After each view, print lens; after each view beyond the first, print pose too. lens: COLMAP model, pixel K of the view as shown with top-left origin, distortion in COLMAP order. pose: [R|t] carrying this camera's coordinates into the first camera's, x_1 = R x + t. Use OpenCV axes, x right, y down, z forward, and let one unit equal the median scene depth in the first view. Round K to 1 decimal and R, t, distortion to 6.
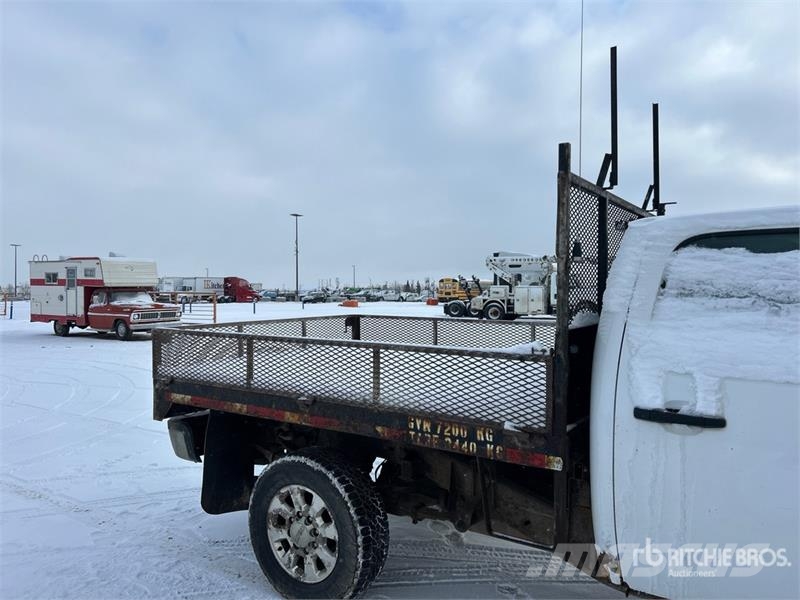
lens RADIAL K [[590.5, 0, 400.0], [0, 590.5, 300.0], [0, 0, 1]] dist [0.068370, -0.097204]
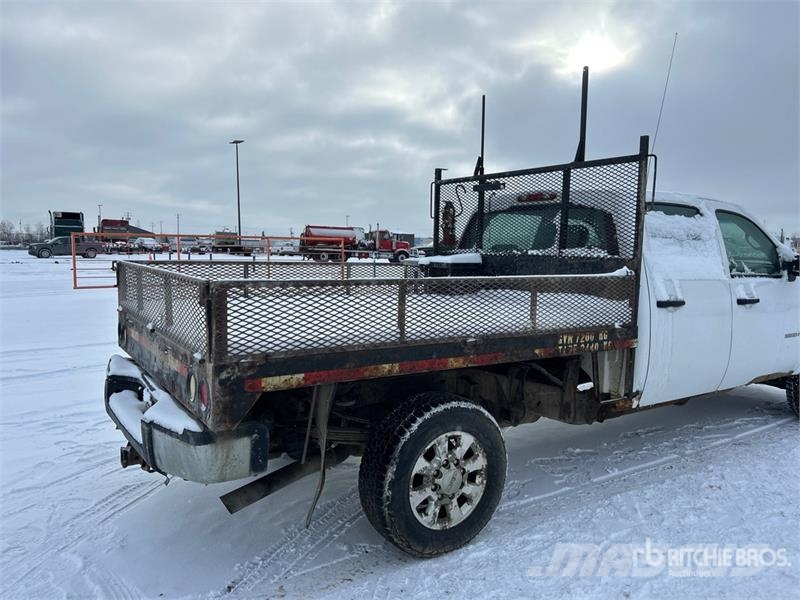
lens RADIAL K [[590.5, 0, 400.0], [0, 590.5, 300.0], [0, 0, 1]] dist [0.068370, -0.097204]
pose [[0.407593, -0.083524, 0.909336, -1.081431], [0.000314, 0.995821, 0.091327, 0.012541], [-0.913163, -0.036939, 0.405916, 0.712749]]
